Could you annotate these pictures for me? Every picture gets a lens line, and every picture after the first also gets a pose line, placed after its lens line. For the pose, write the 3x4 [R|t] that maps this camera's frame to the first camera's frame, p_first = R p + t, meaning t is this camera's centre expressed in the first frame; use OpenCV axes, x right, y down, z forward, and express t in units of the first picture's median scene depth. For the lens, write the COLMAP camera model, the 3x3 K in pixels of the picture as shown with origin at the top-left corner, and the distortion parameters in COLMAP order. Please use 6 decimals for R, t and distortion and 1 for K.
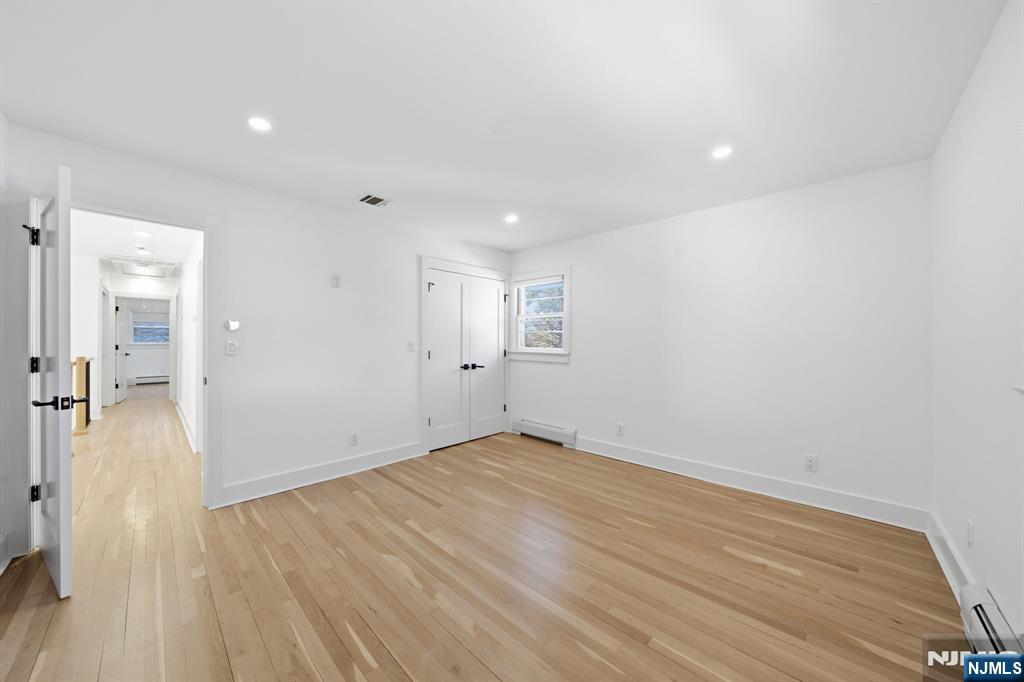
lens RADIAL K [[354.8, 0, 515.3], [0, 354.8, 340.9], [0, 0, 1]] dist [-0.010814, 0.000066]
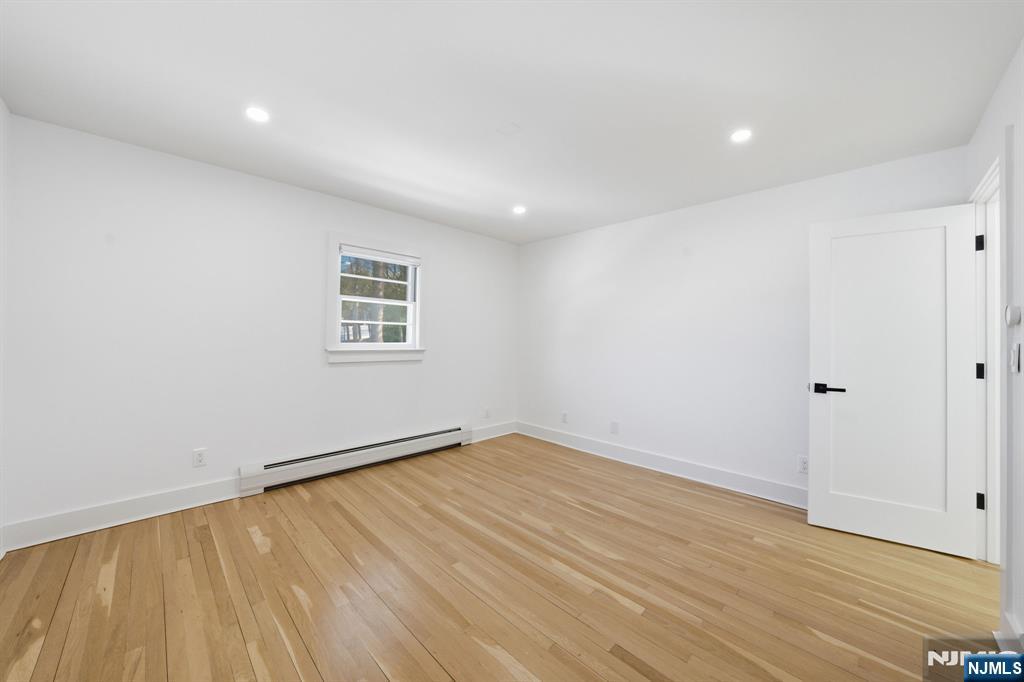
lens RADIAL K [[354.8, 0, 515.3], [0, 354.8, 340.9], [0, 0, 1]] dist [-0.010814, 0.000066]
pose [[-0.999613, -0.018014, 0.021204, -0.084916], [-0.017909, 0.999826, 0.005125, 0.005954], [-0.021293, 0.004743, -0.999762, 1.968839]]
